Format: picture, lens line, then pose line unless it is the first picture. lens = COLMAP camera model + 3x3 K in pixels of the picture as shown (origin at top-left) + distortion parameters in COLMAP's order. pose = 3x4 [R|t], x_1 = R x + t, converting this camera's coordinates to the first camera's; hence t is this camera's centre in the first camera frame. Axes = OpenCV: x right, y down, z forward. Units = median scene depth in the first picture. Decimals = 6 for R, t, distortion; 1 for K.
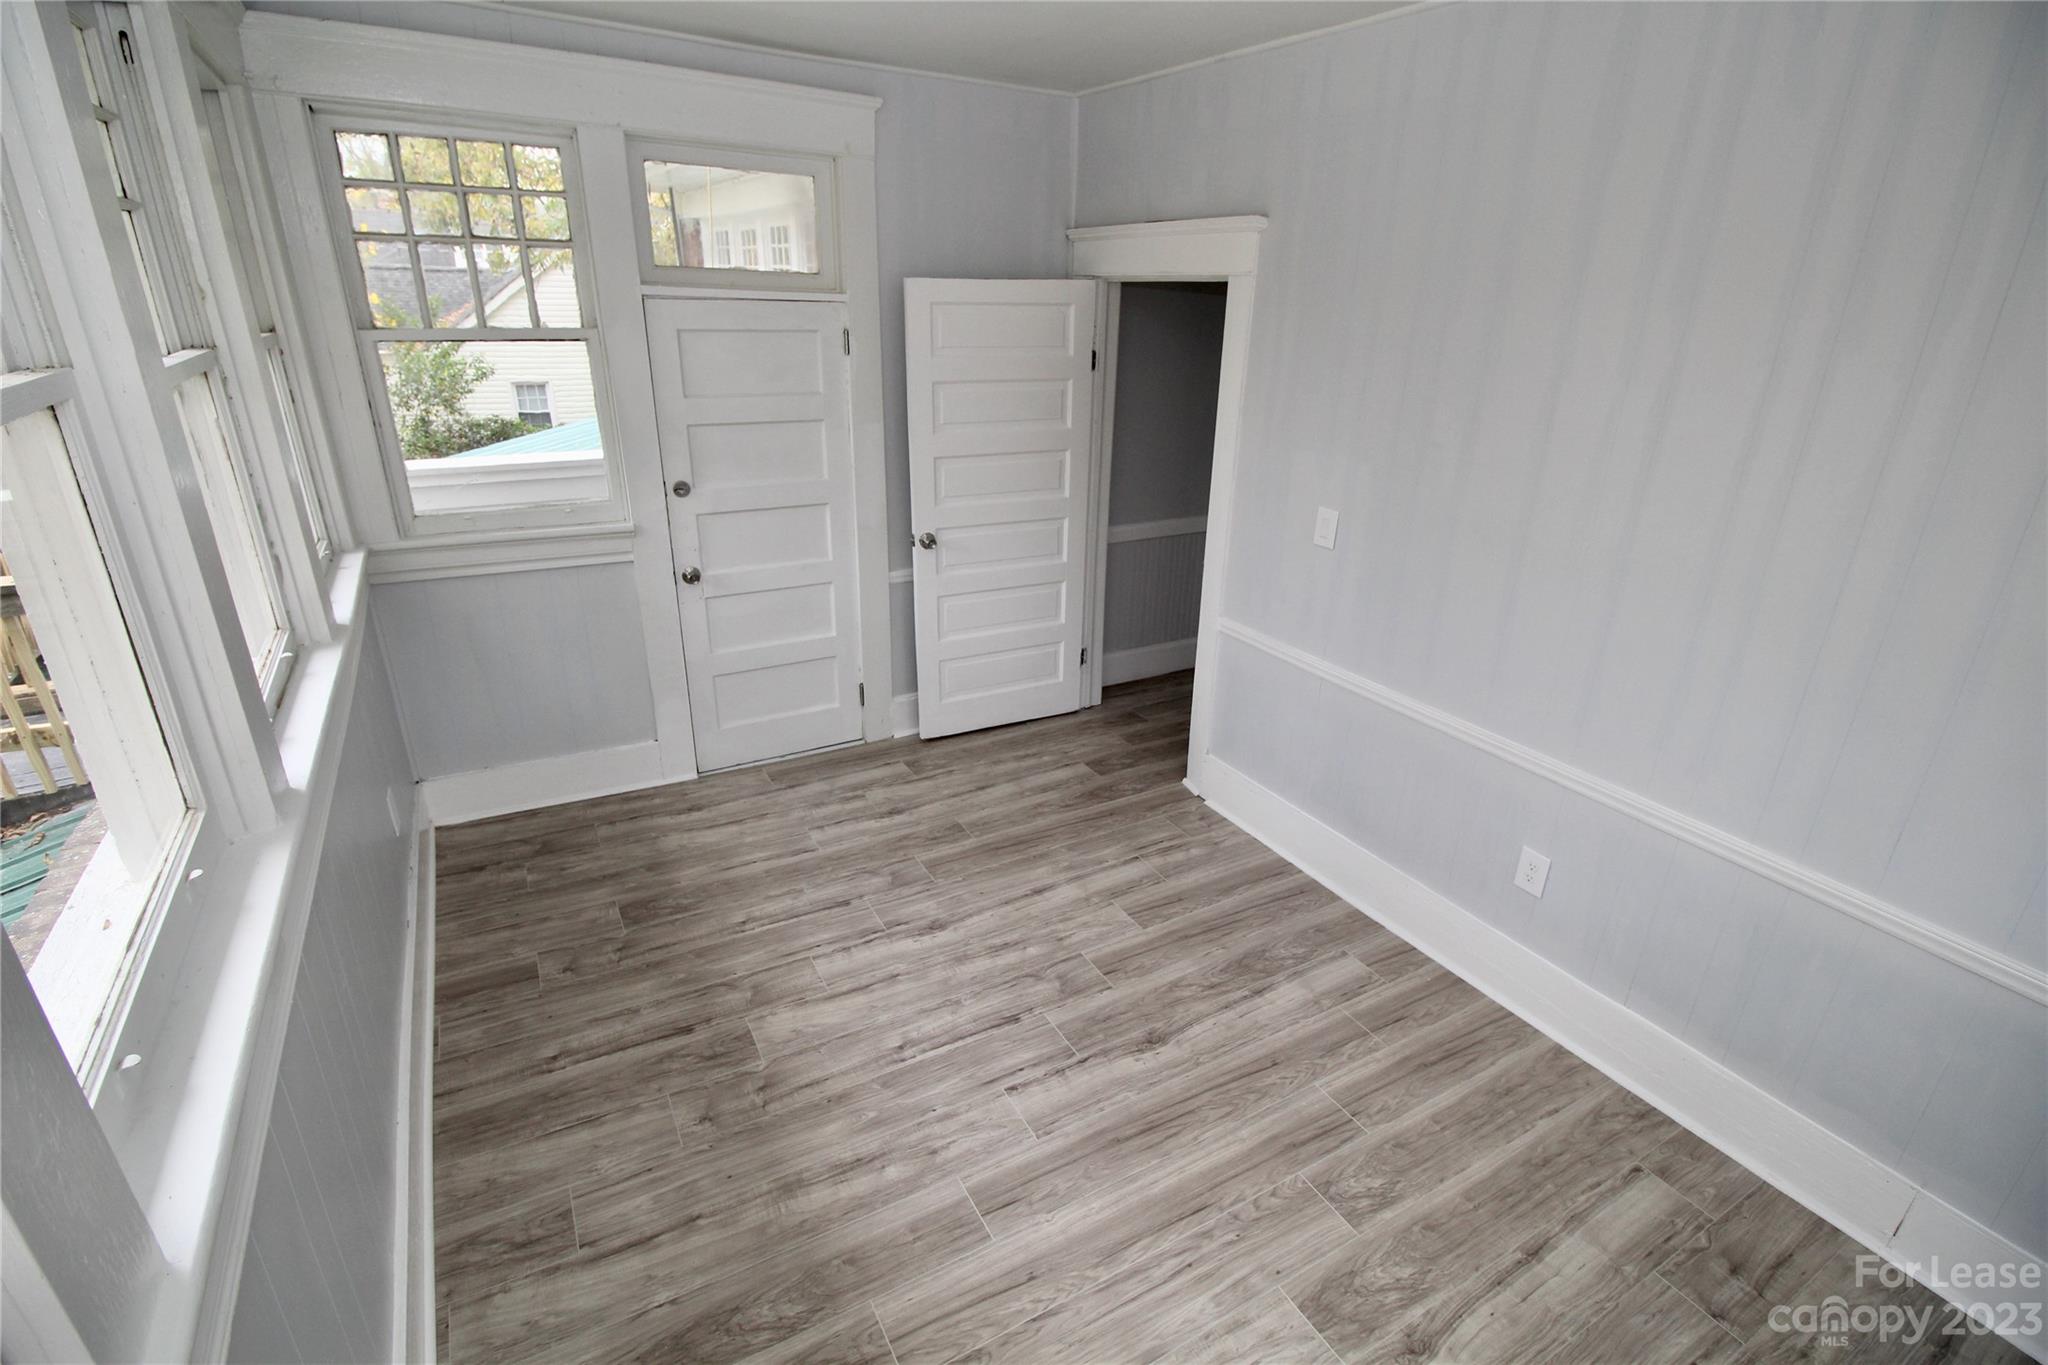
lens RADIAL K [[946.8, 0, 1036.6], [0, 946.8, 671.5], [0, 0, 1]] dist [0.000809, -0.012558]
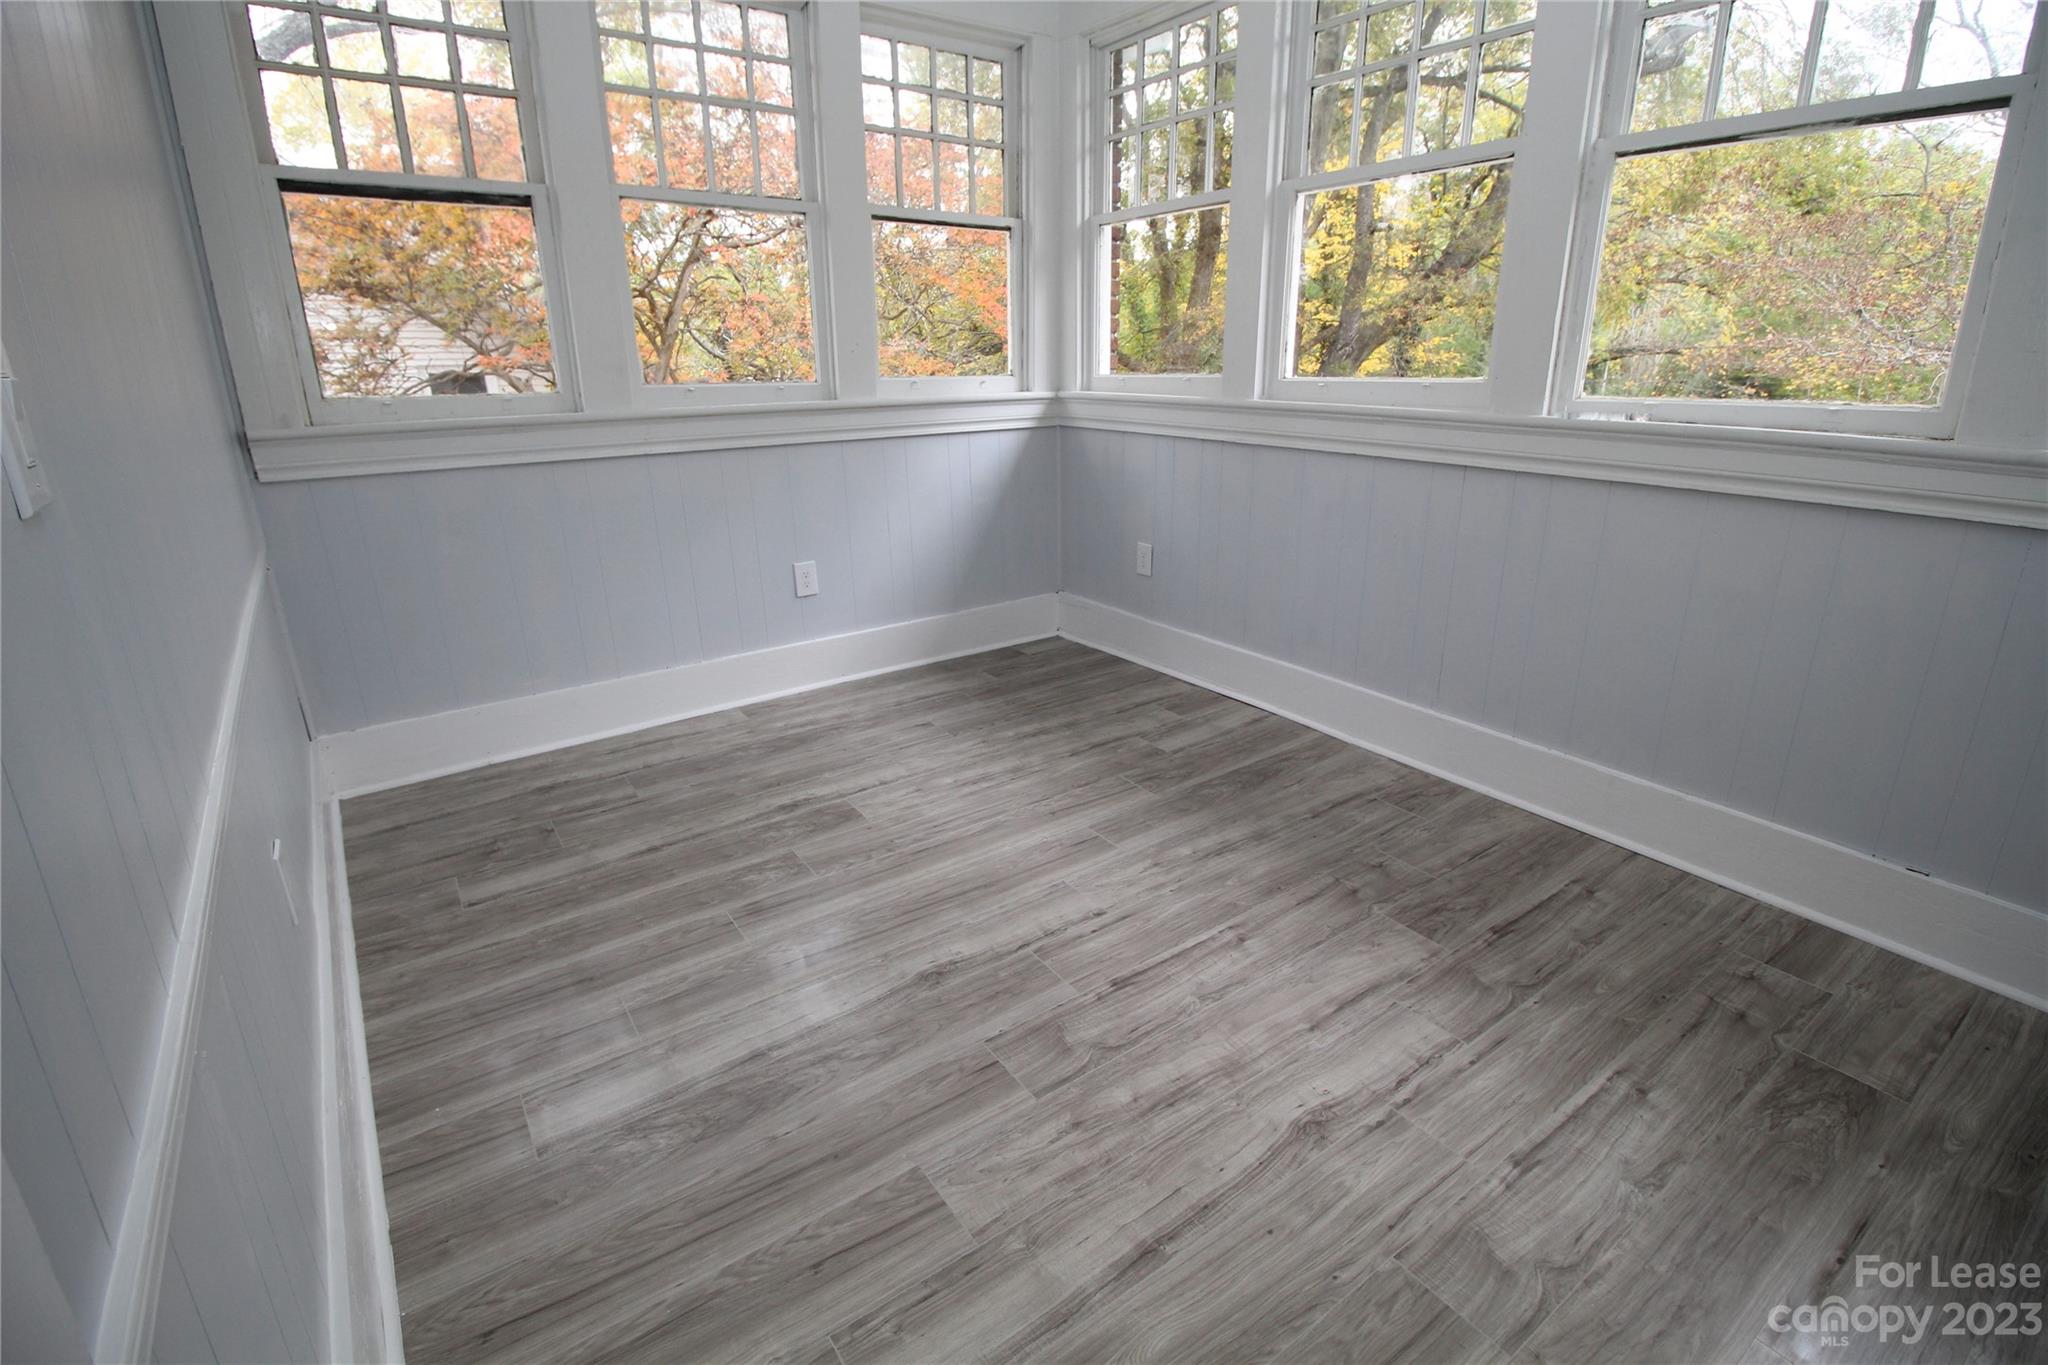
lens RADIAL K [[946.8, 0, 1036.6], [0, 946.8, 671.5], [0, 0, 1]] dist [0.000809, -0.012558]
pose [[-0.995138, 0.005348, -0.098349, 0.114606], [-0.059093, 0.766426, 0.639608, -0.299649], [0.078798, 0.642310, -0.762384, 1.431348]]
